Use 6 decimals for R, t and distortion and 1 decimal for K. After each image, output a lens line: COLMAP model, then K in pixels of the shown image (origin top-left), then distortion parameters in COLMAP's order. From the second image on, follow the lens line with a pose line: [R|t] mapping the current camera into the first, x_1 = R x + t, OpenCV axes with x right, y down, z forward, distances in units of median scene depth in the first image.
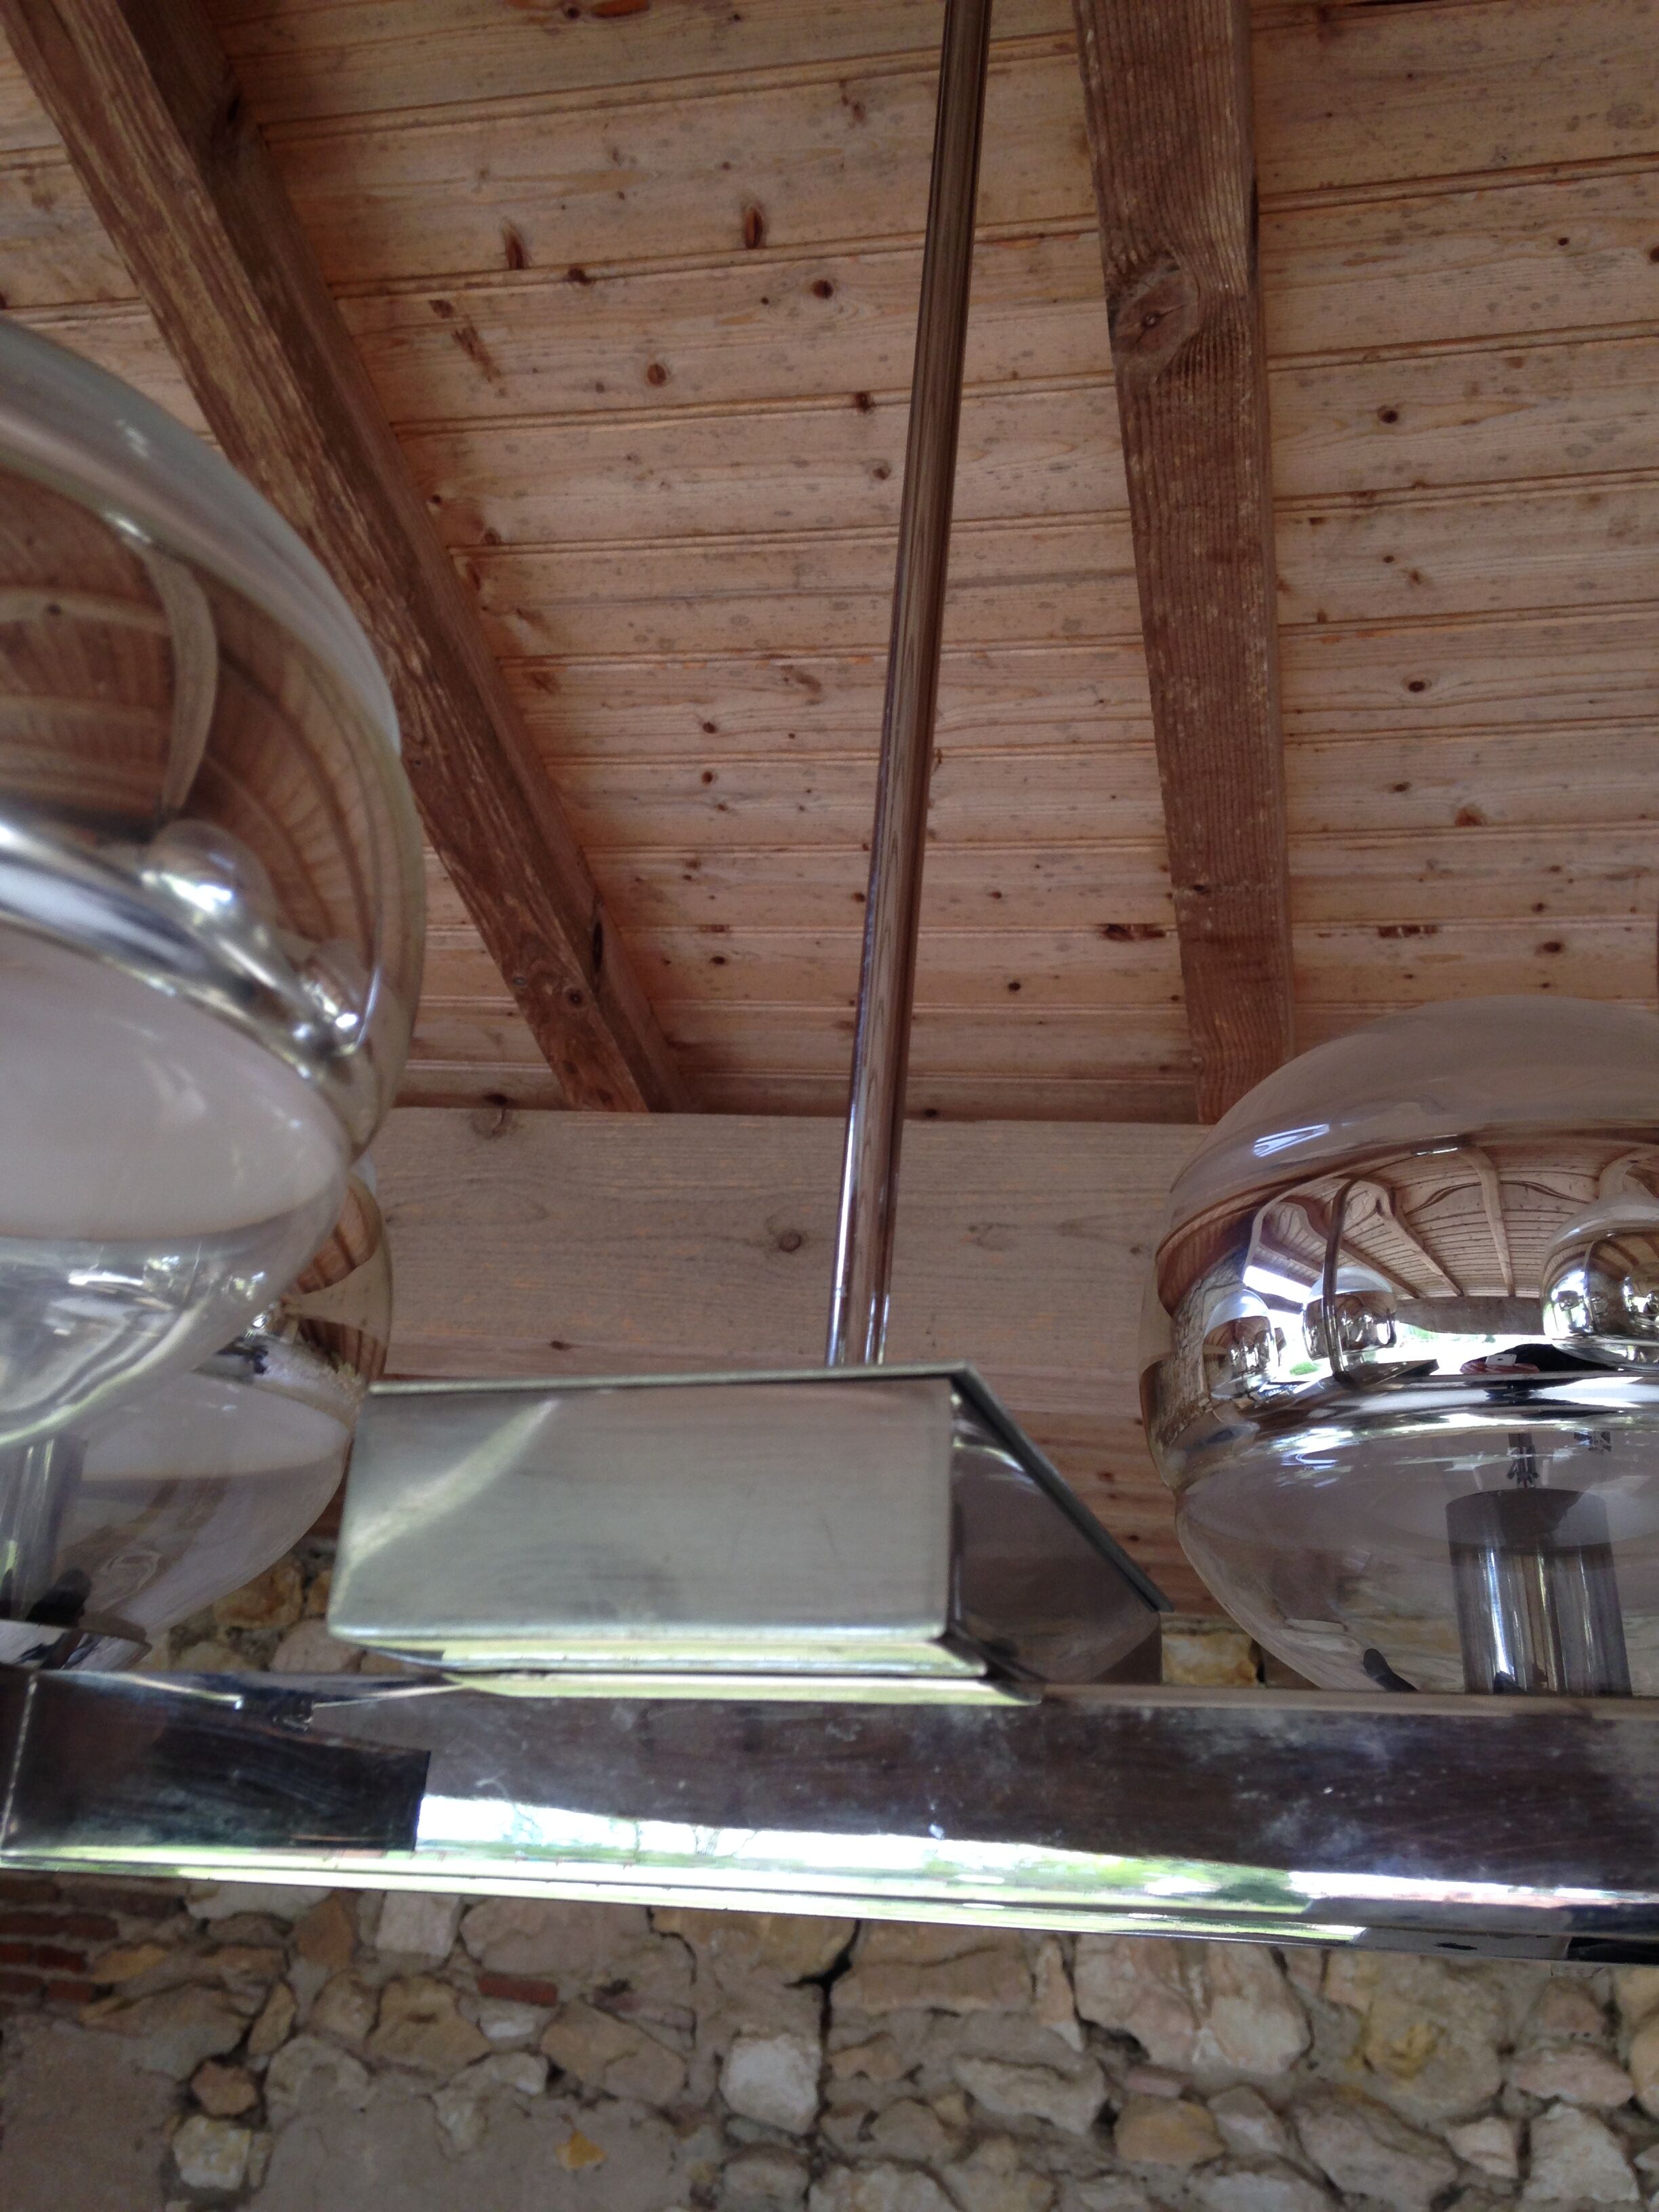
lens RADIAL K [[1991.3, 0, 842.4], [0, 1991.3, 1092.7], [0, 0, 1]] dist [0.167351, -0.238063]
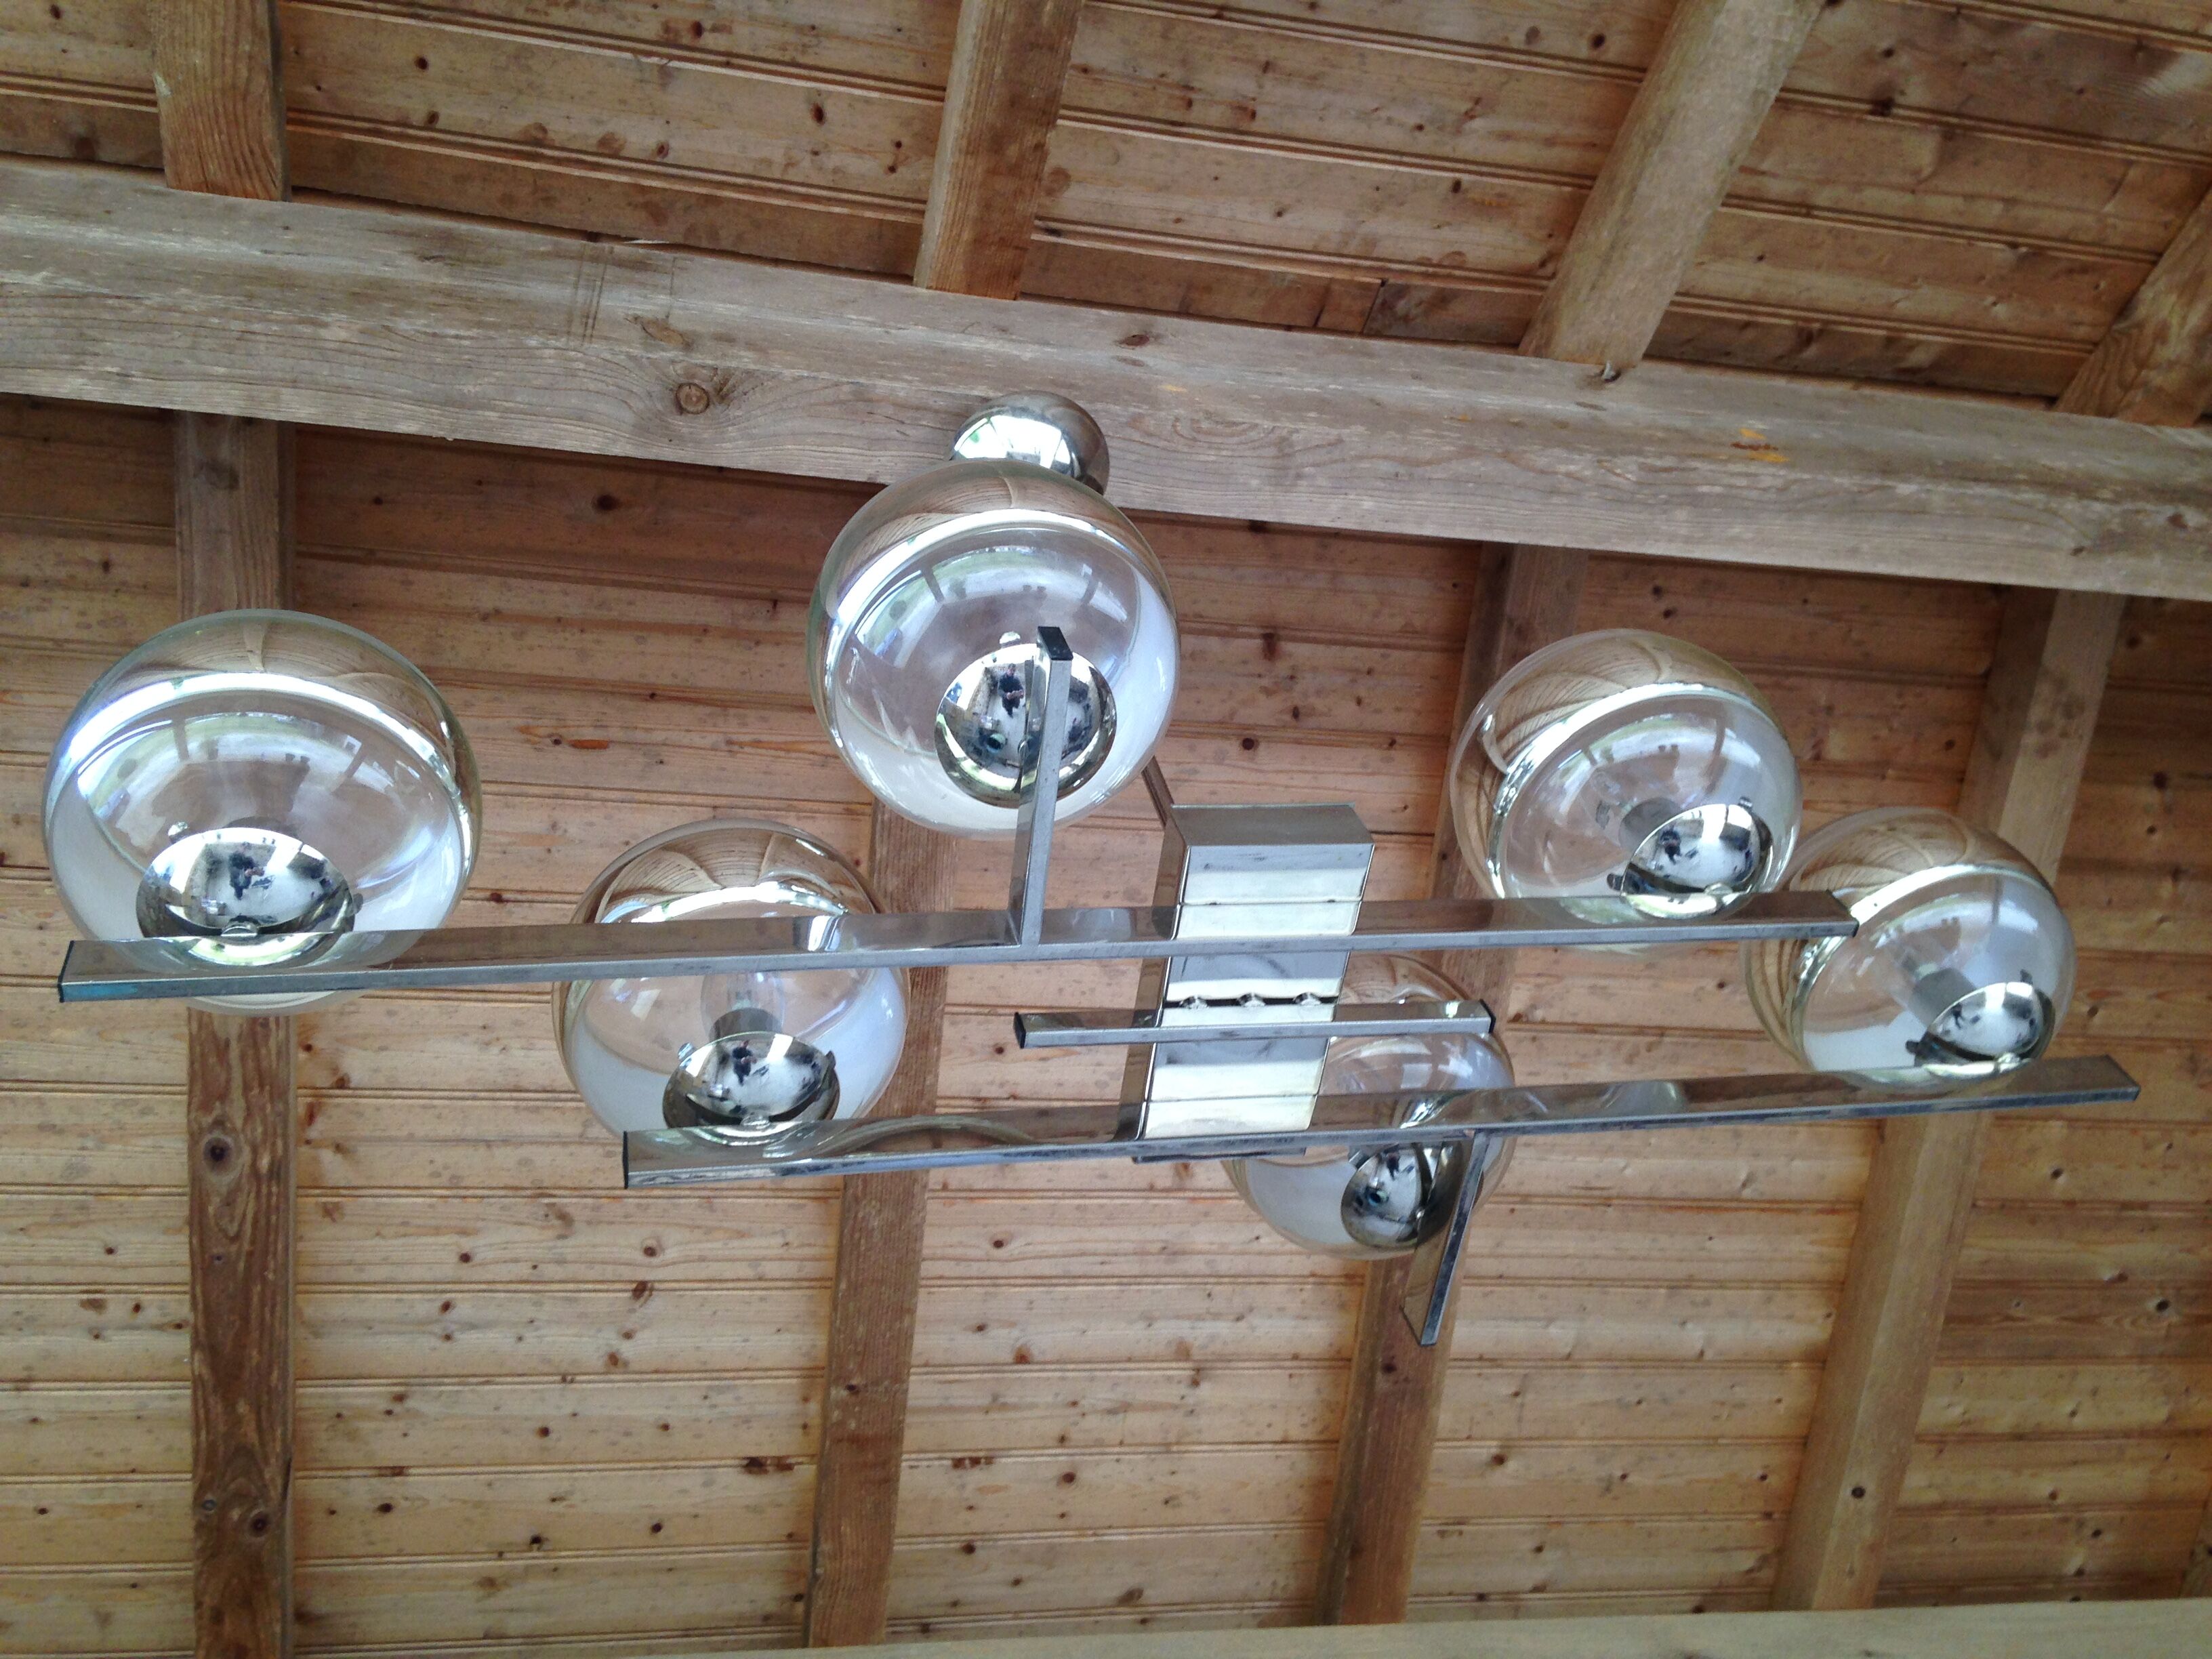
lens RADIAL K [[1991.3, 0, 1081.4], [0, 1991.3, 821.6], [0, 0, 1]] dist [0.167351, -0.238063]
pose [[0.878427, 0.197099, 0.435337, -0.348493], [0.108039, 0.805485, -0.582685, 0.394324], [-0.465504, 0.558879, 0.686265, -0.208186]]
